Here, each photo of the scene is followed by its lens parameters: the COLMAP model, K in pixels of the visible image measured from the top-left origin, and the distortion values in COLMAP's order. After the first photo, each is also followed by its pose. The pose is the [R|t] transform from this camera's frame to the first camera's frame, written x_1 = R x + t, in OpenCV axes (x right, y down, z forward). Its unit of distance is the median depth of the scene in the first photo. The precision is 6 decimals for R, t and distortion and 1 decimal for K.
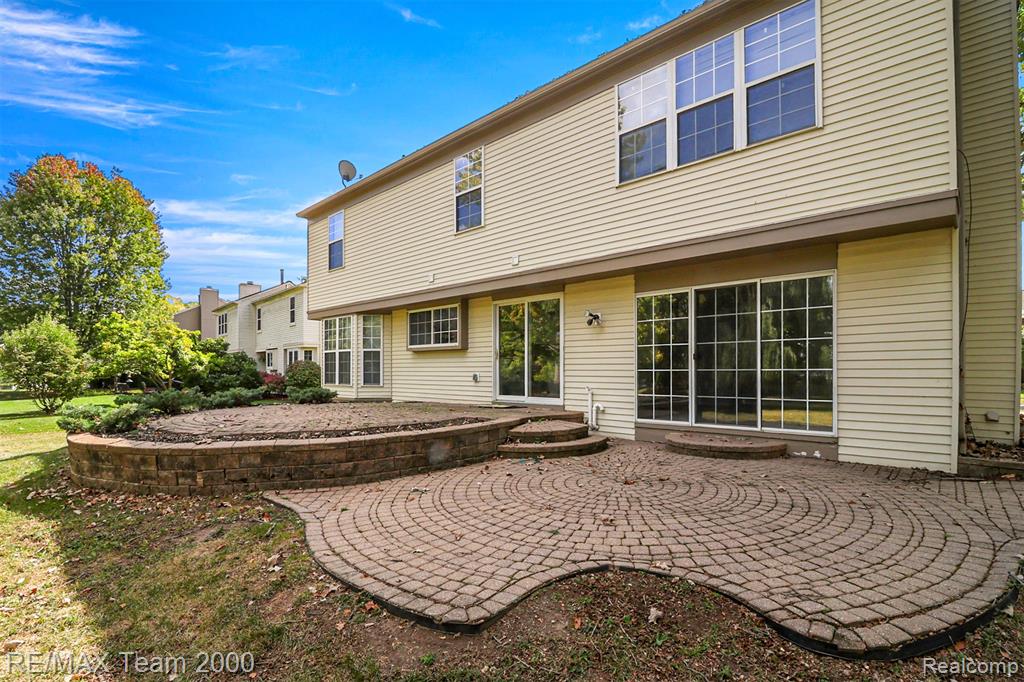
lens RADIAL K [[491.1, 0, 509.1], [0, 491.1, 375.3], [0, 0, 1]] dist [-0.004563, 0.000040]
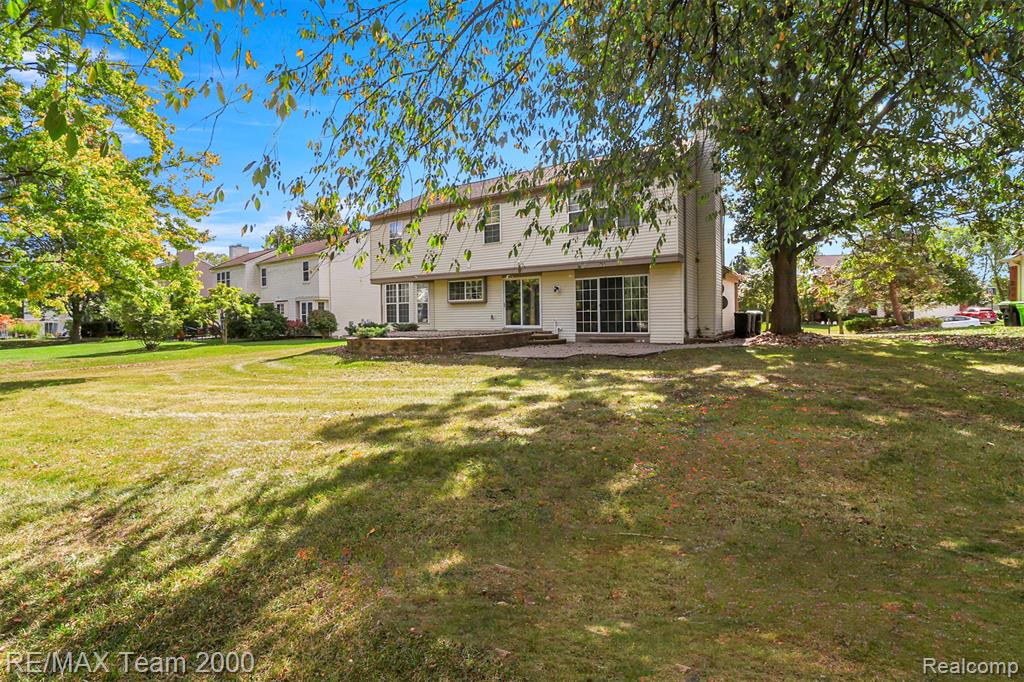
lens RADIAL K [[460.4, 0, 512.0], [0, 460.4, 341.0], [0, 0, 1]] dist [-0.001130, 0.000001]
pose [[0.981688, -0.021349, 0.189297, -0.341647], [0.013807, 0.999061, 0.041073, 0.026688], [-0.189996, -0.037707, 0.981061, -0.819721]]
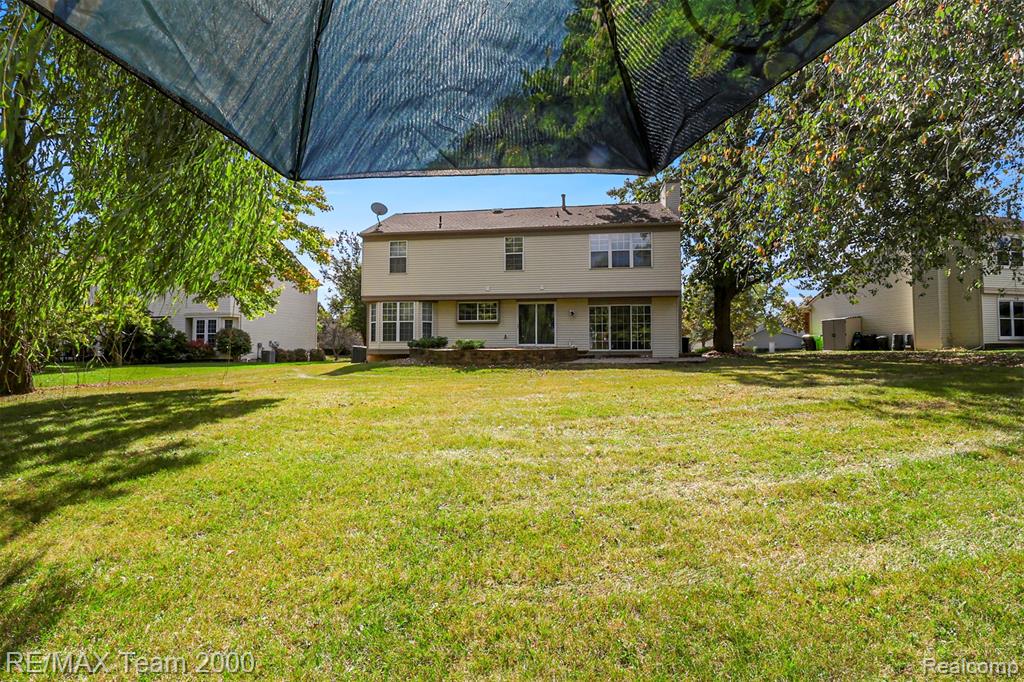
lens RADIAL K [[460.4, 0, 512.0], [0, 460.4, 341.0], [0, 0, 1]] dist [-0.001130, 0.000001]
pose [[0.813946, 0.012422, 0.580808, -1.221503], [0.005745, 0.999550, -0.029429, 0.084962], [-0.580912, 0.027291, 0.813509, -0.662961]]
